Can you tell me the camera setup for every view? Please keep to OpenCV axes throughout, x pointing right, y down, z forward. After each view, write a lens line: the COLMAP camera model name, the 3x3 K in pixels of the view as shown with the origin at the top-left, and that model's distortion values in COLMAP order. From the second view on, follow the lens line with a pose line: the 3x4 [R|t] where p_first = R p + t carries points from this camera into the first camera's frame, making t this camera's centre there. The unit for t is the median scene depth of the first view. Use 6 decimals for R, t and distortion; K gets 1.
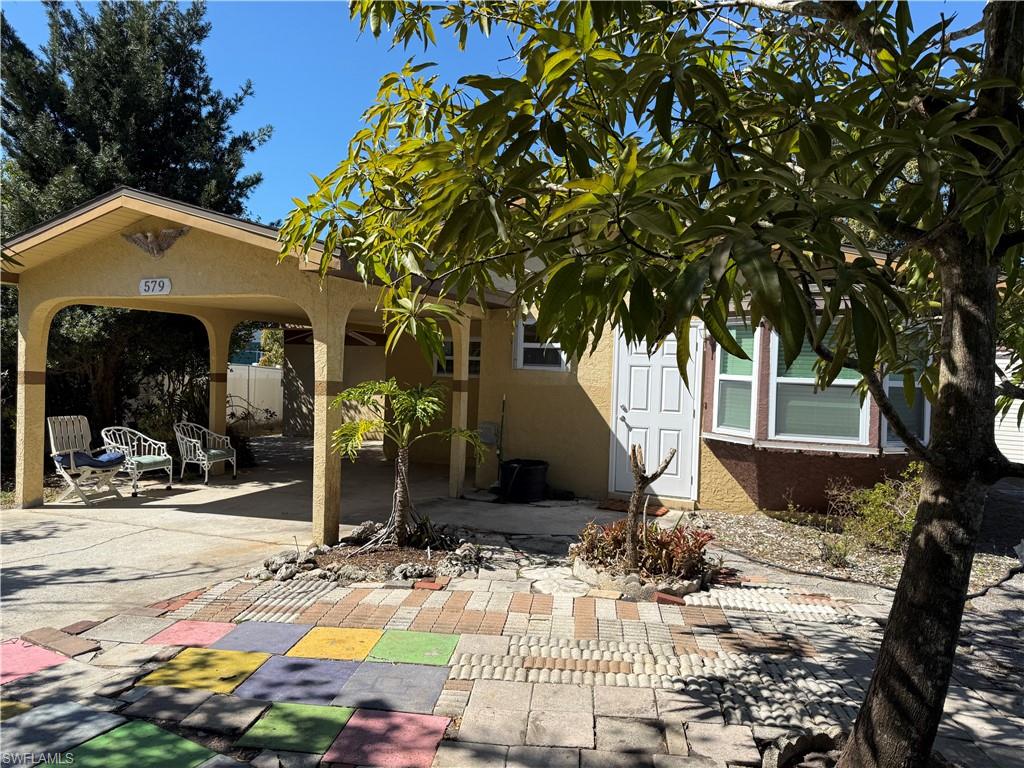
lens RADIAL K [[718.7, 0, 517.1], [0, 718.7, 386.5], [0, 0, 1]] dist [0.003613, -0.003524]
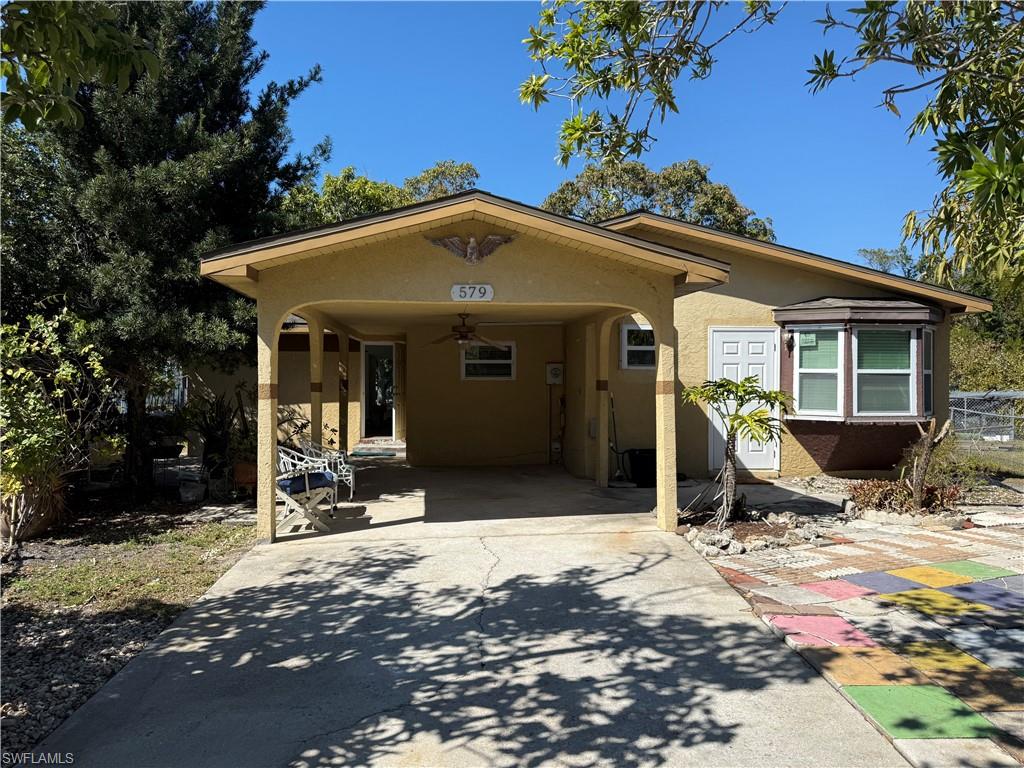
lens RADIAL K [[718.7, 0, 517.1], [0, 718.7, 386.5], [0, 0, 1]] dist [0.003613, -0.003524]
pose [[0.890941, -0.036002, 0.452689, -1.088027], [0.036865, 0.999296, 0.006918, -0.018789], [-0.452619, 0.010525, 0.891642, 0.120672]]
